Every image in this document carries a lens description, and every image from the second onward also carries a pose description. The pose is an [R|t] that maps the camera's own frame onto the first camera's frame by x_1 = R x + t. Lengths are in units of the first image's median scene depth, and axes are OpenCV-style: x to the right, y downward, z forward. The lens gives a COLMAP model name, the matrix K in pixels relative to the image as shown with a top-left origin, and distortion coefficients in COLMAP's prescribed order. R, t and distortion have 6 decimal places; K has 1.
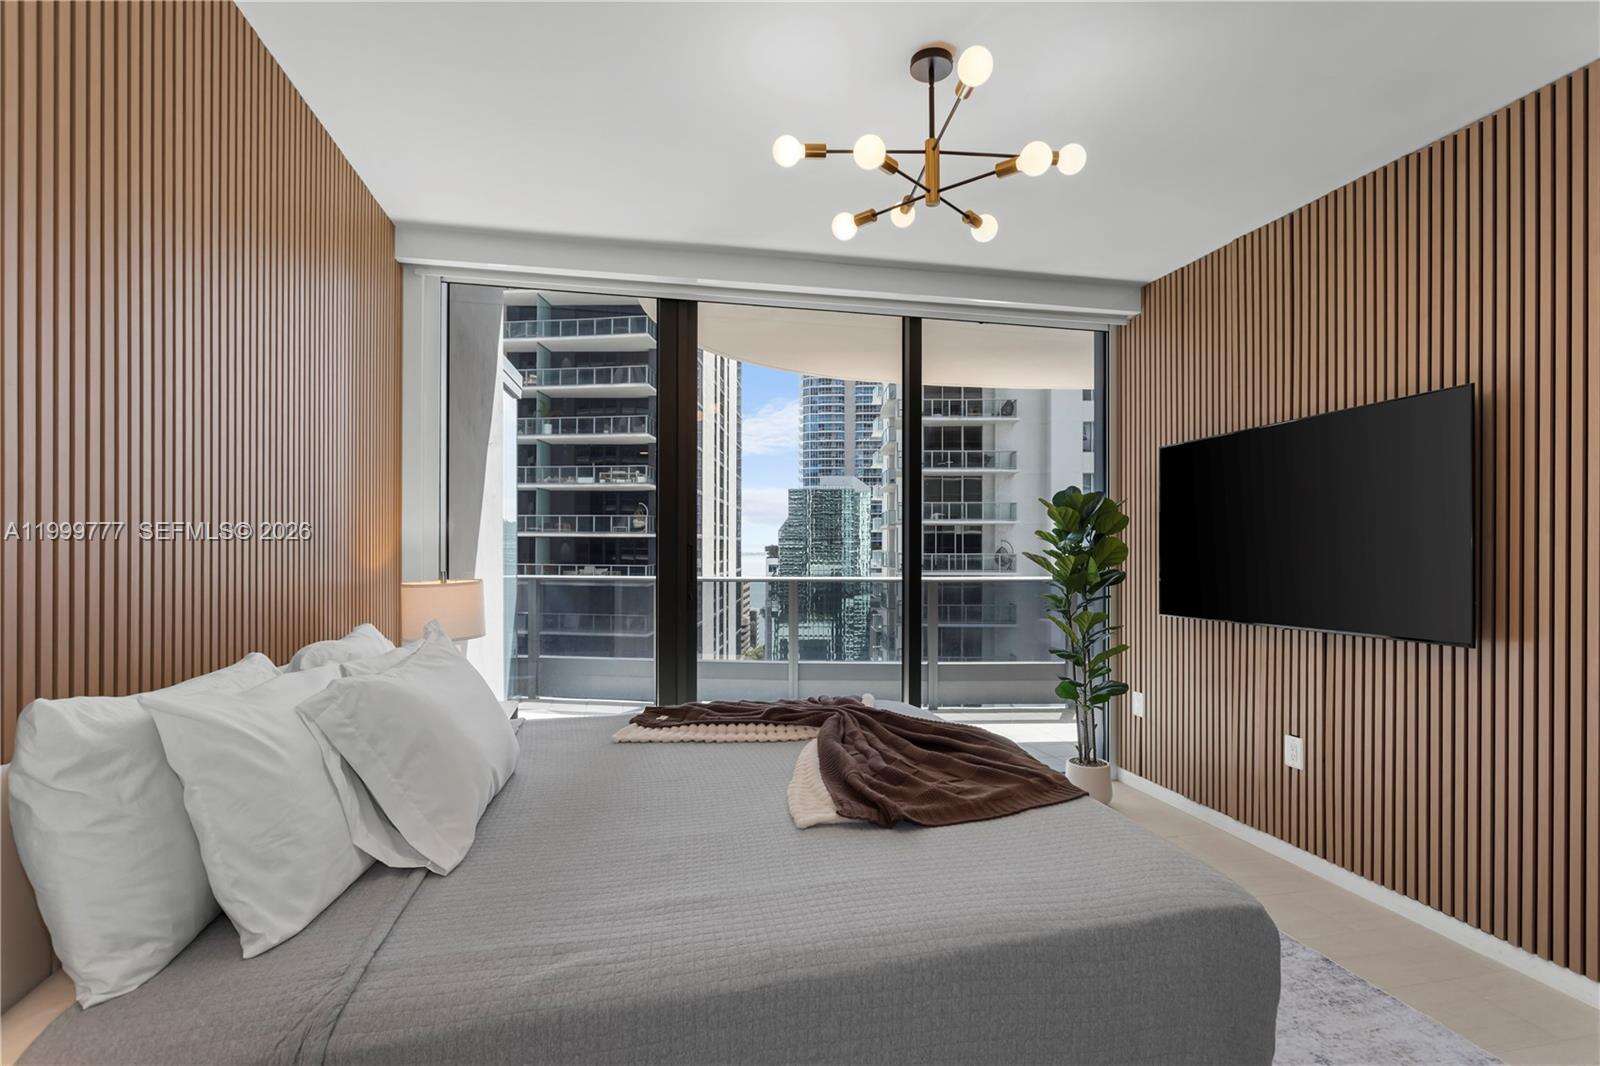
lens RADIAL K [[801.2, 0, 795.7], [0, 801.2, 545.4], [0, 0, 1]] dist [0.001068, 0.002507]
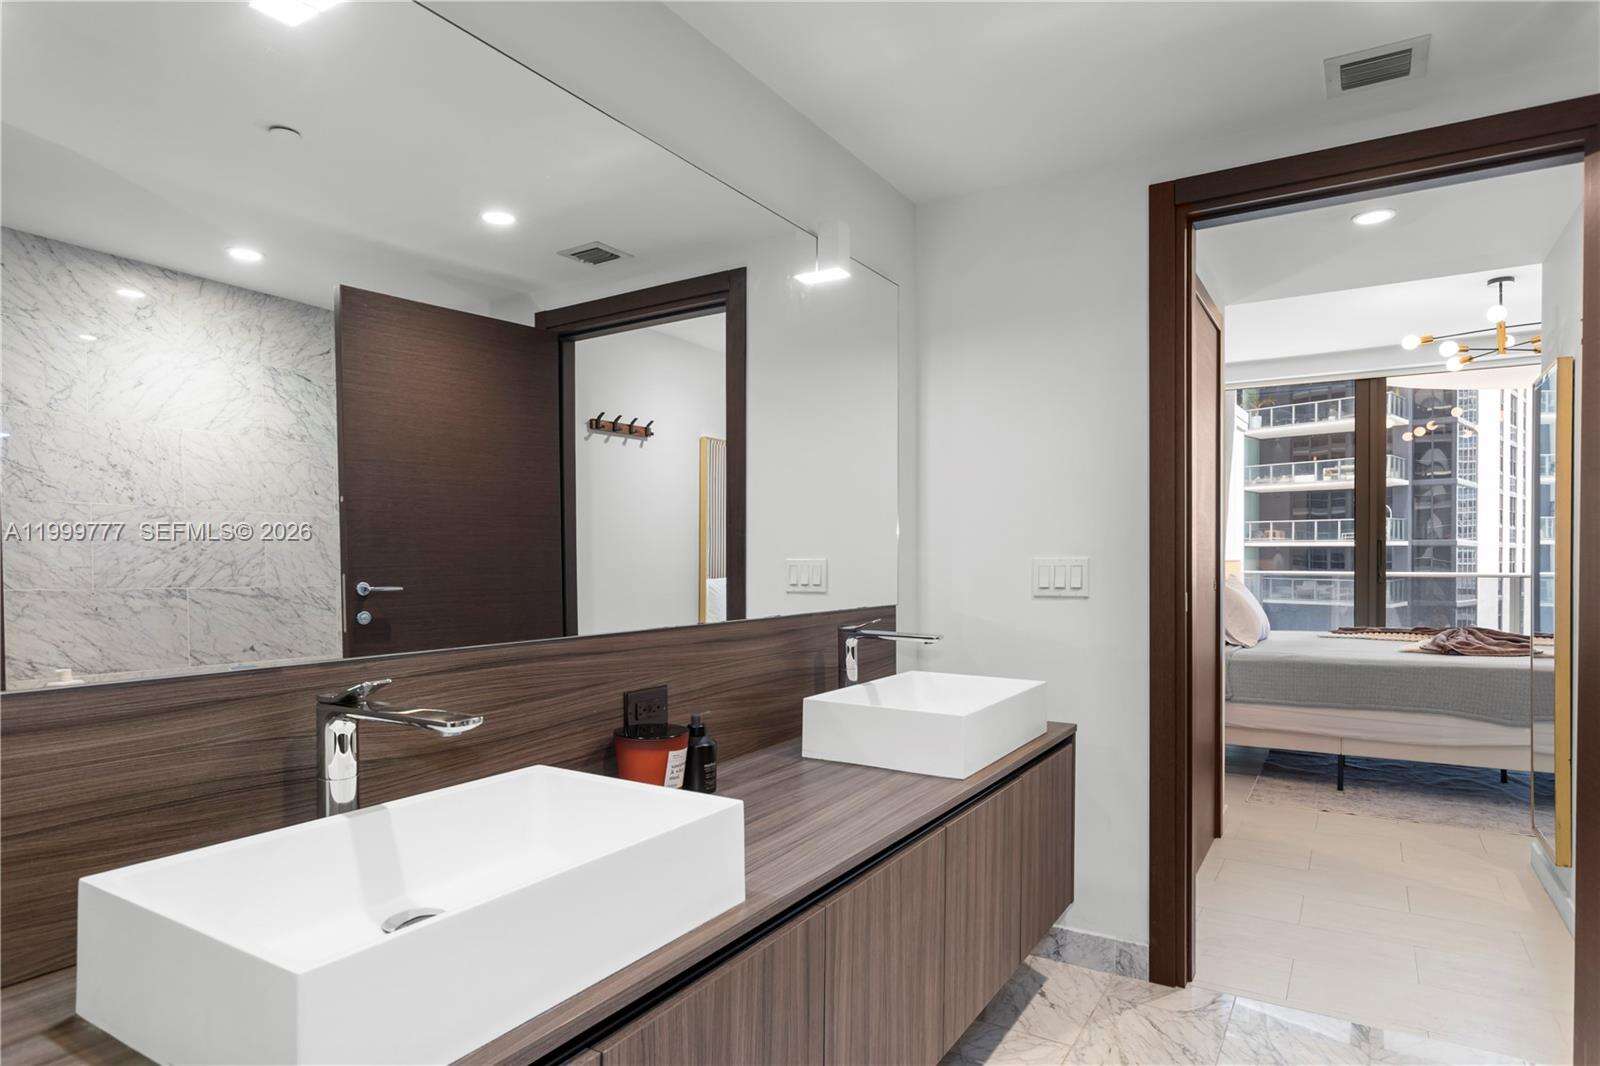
lens RADIAL K [[865.3, 0, 799.1], [0, 865.3, 548.1], [0, 0, 1]] dist [-0.016493, -0.001049]
pose [[0.705194, -0.003832, -0.709004, 0.137367], [-0.001990, 0.999971, -0.007384, 0.003845], [0.709011, 0.006618, 0.705166, -0.493996]]
